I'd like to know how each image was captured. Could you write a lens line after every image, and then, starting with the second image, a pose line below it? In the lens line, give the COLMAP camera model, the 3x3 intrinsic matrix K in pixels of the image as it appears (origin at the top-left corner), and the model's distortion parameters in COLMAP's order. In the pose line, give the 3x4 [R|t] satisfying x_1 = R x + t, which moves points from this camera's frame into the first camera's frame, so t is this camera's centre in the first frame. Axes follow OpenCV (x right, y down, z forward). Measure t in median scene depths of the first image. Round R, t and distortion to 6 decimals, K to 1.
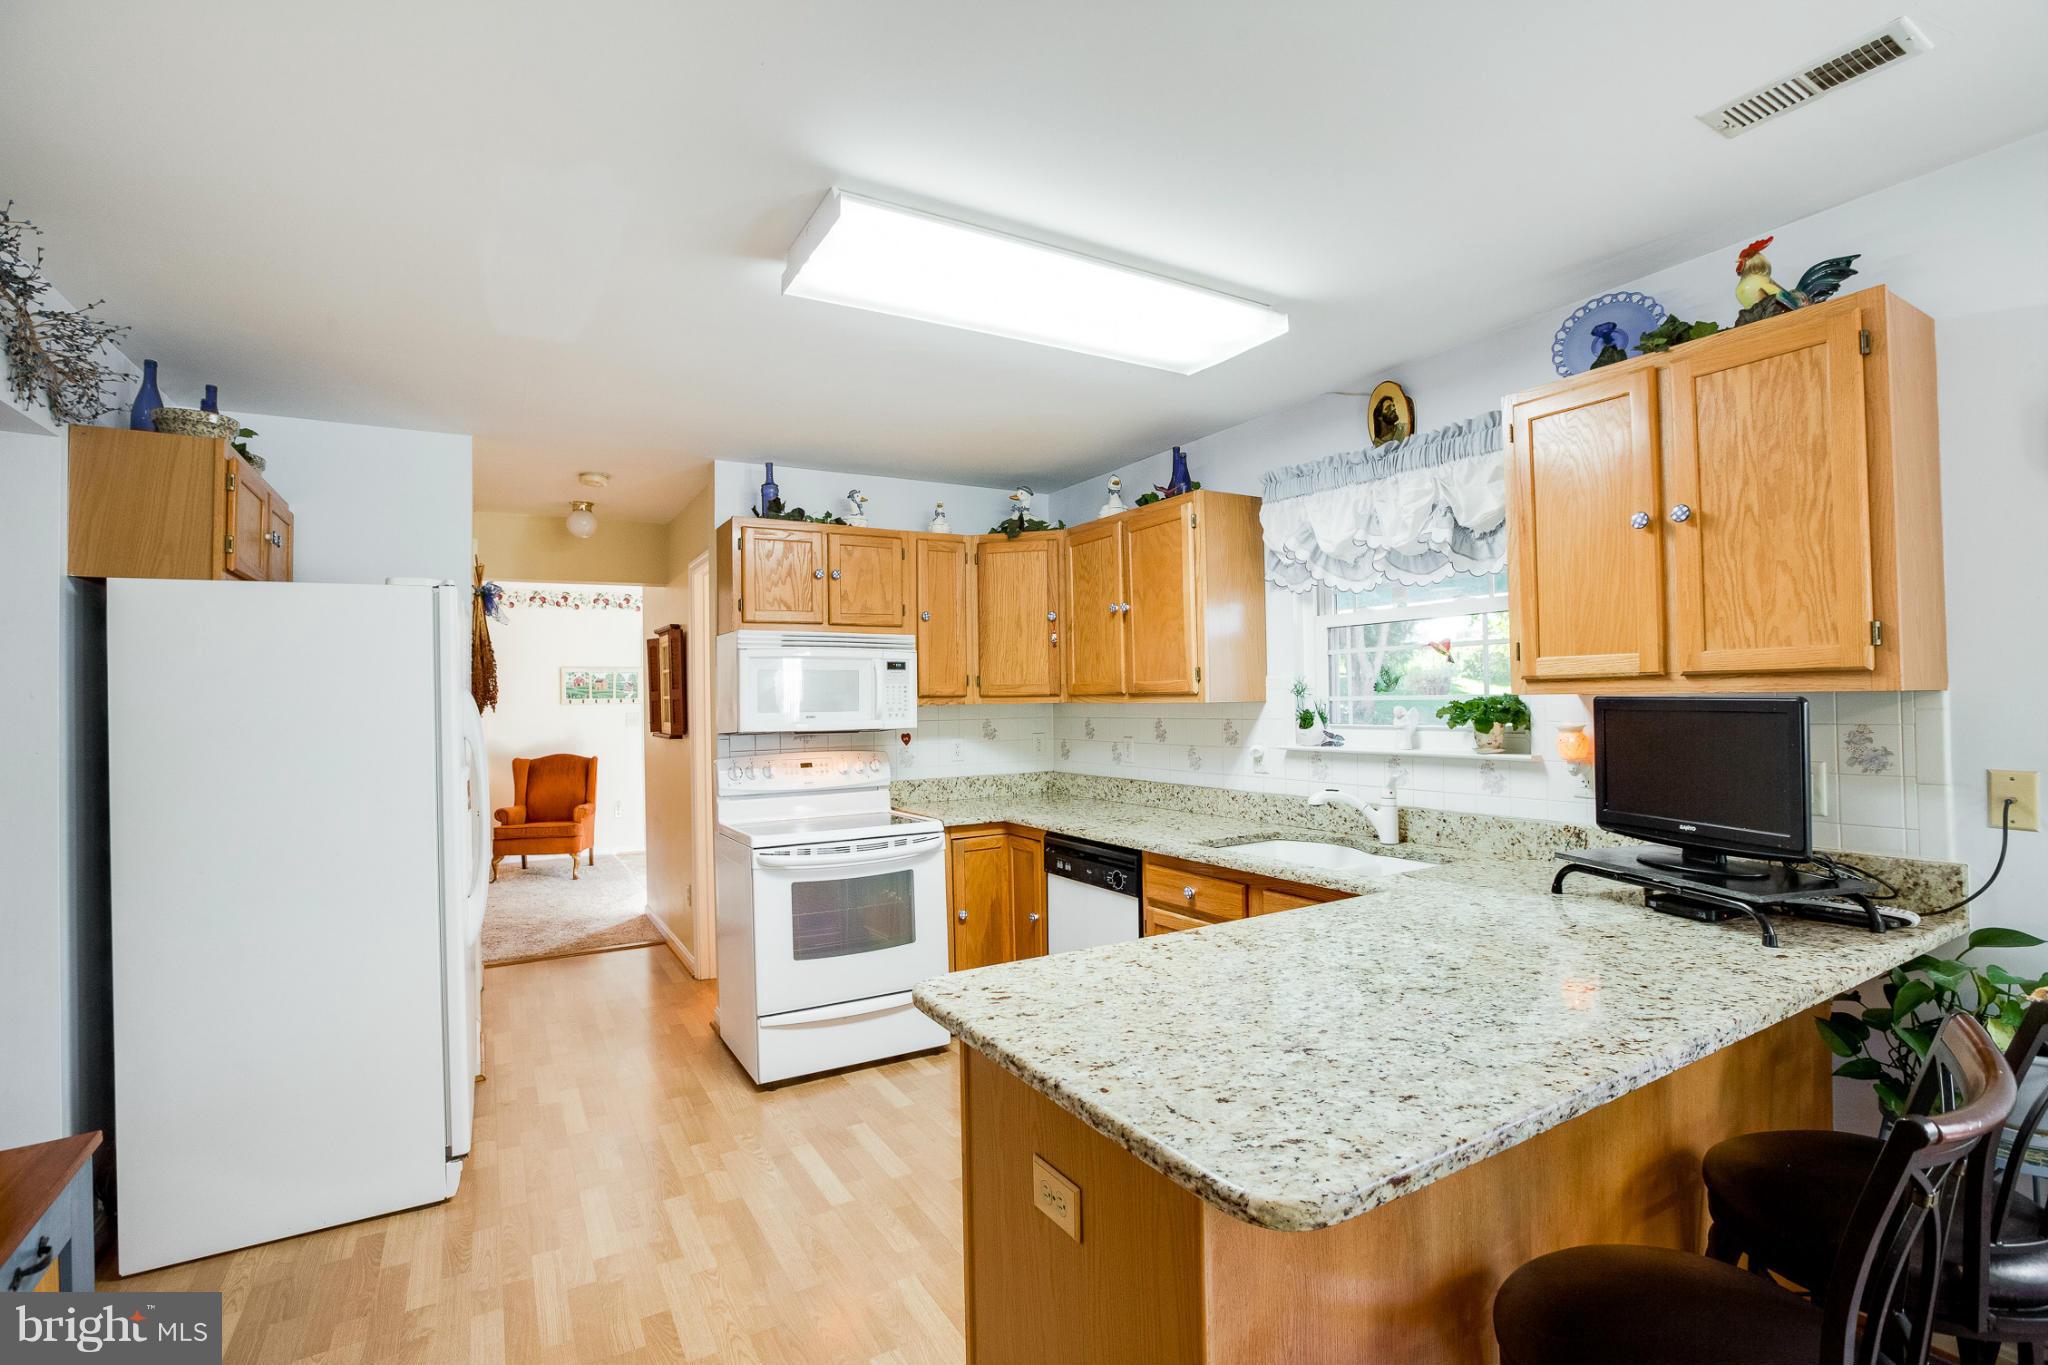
lens RADIAL K [[967.7, 0, 1046.9], [0, 967.7, 674.0], [0, 0, 1]] dist [-0.085081, 0.049041]
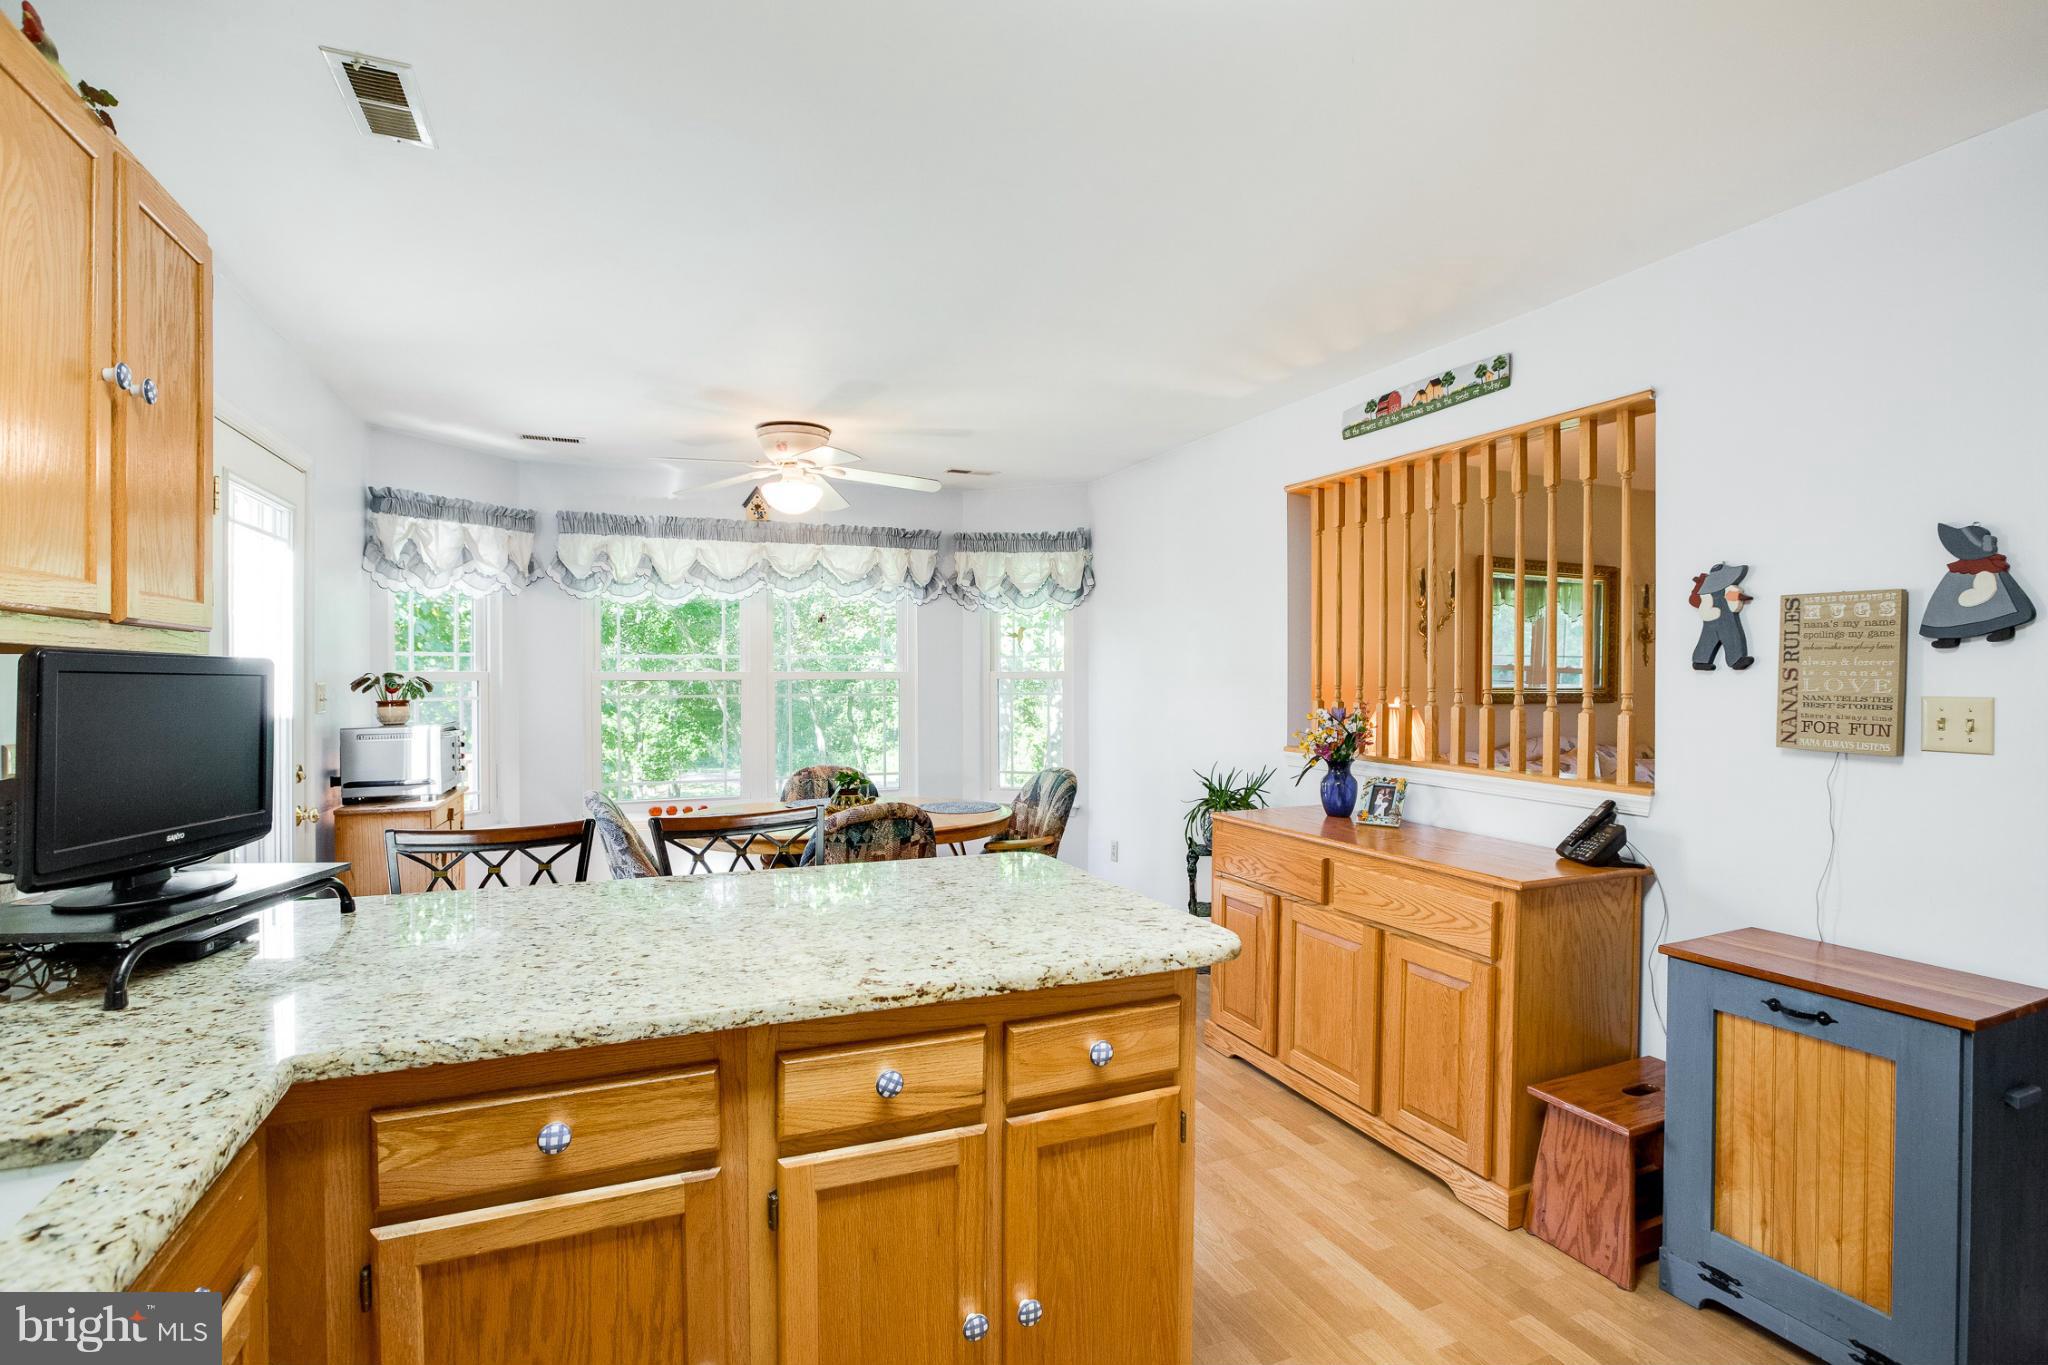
lens RADIAL K [[967.7, 0, 1046.9], [0, 967.7, 674.0], [0, 0, 1]] dist [-0.085081, 0.049041]
pose [[-0.991184, 0.017567, 0.131324, -0.059155], [0.013608, 0.999427, -0.030983, 0.067112], [-0.131793, -0.028923, -0.990855, 1.501503]]
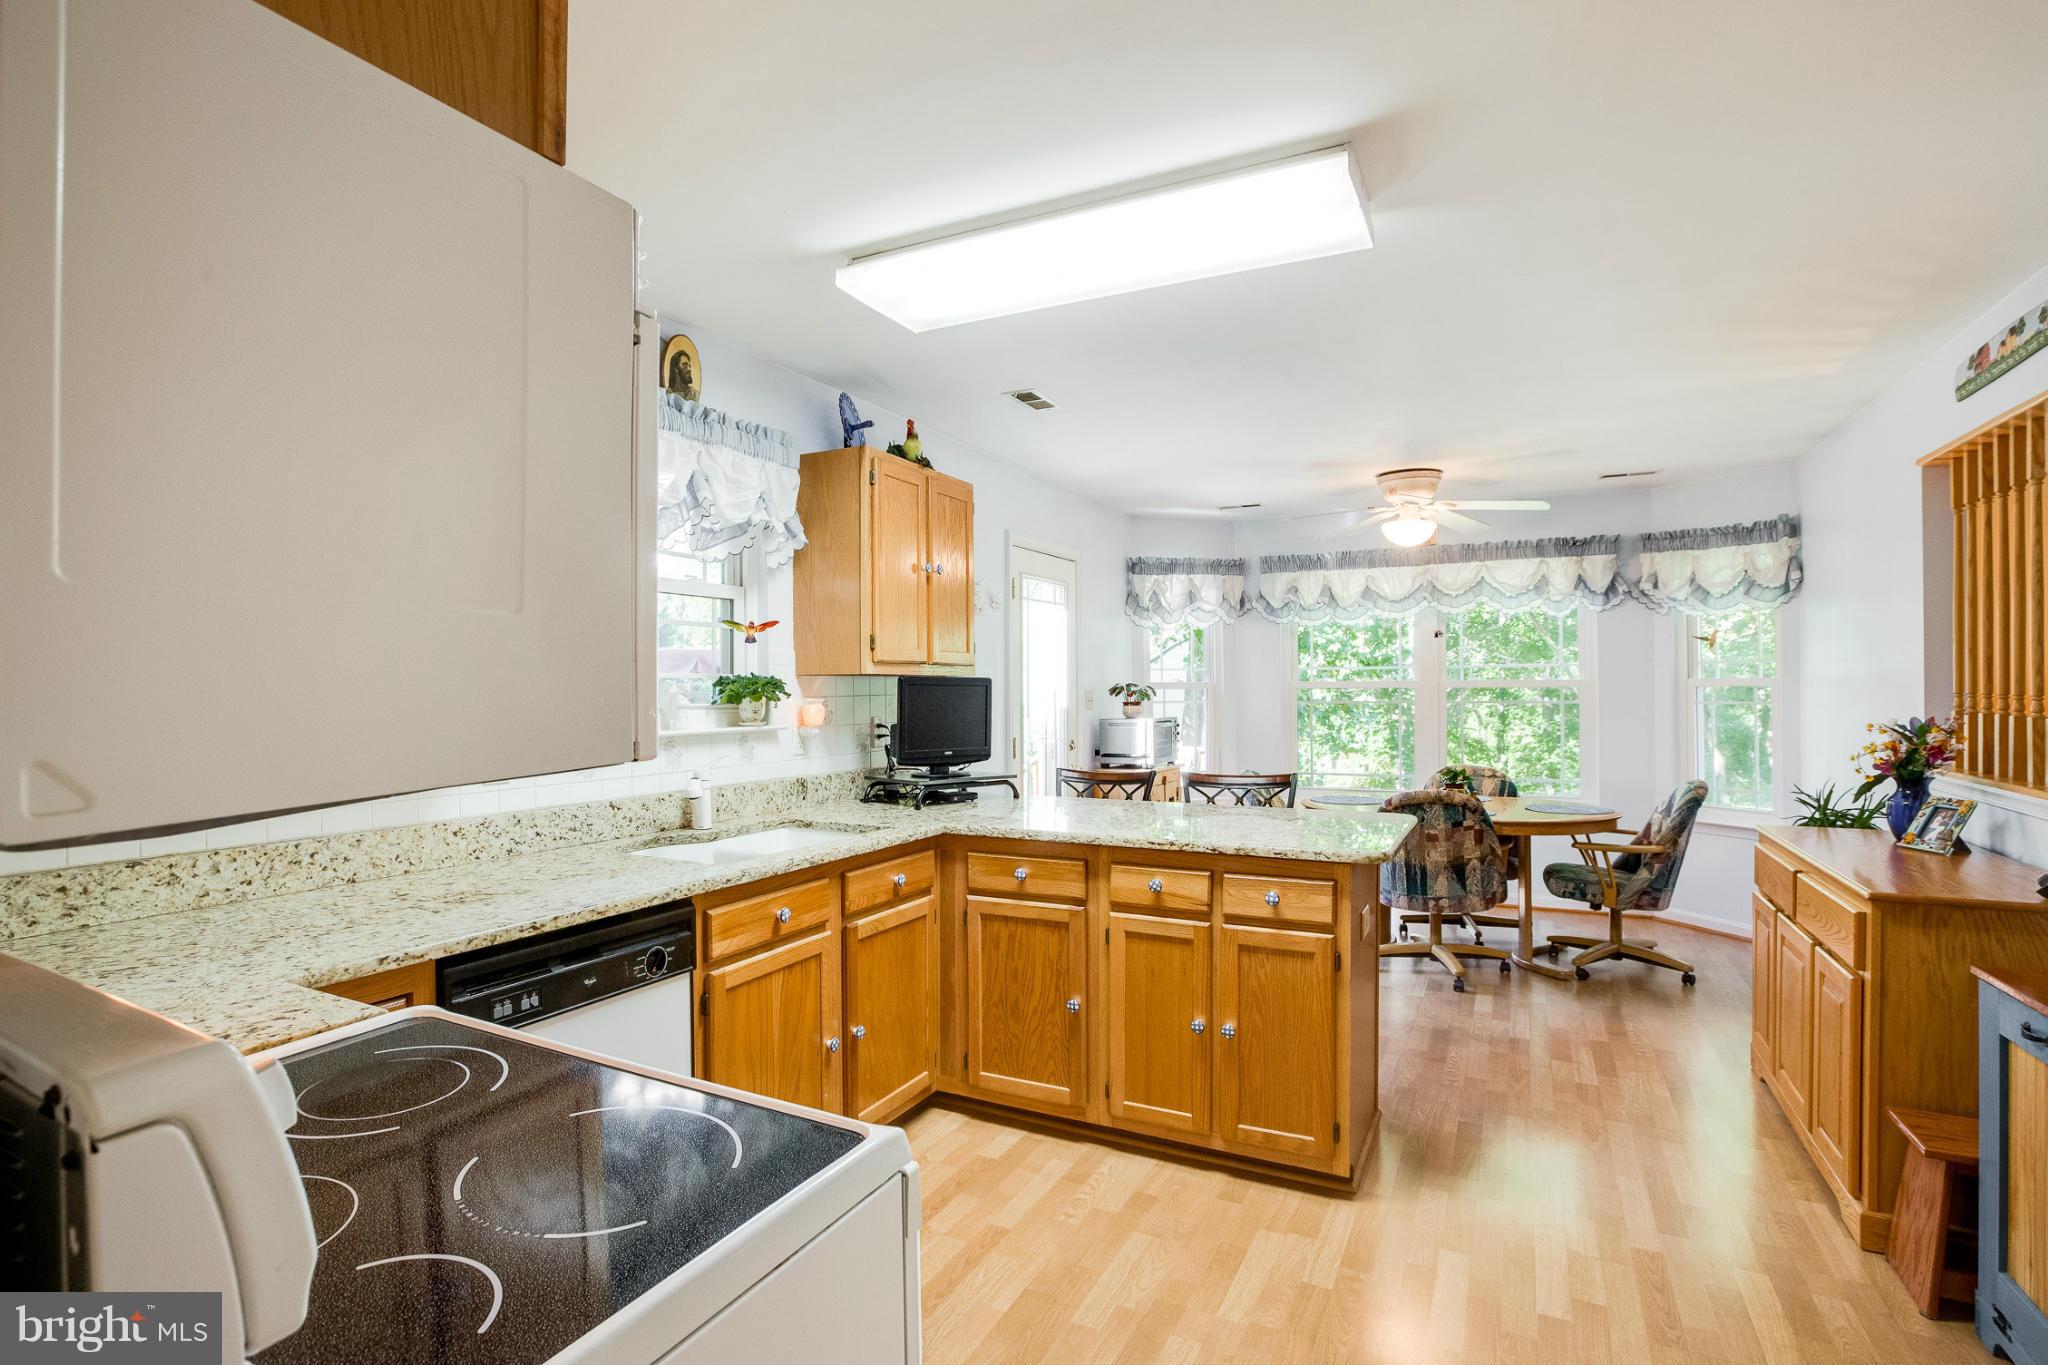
lens RADIAL K [[1049.6, 0, 985.1], [0, 1049.6, 684.3], [0, 0, 1]] dist [-0.001781, -0.000193]
pose [[-0.517379, 0.020884, 0.855501, -0.926018], [-0.009727, 0.999494, -0.030281, 0.089667], [-0.855701, -0.023988, -0.516914, 1.804105]]
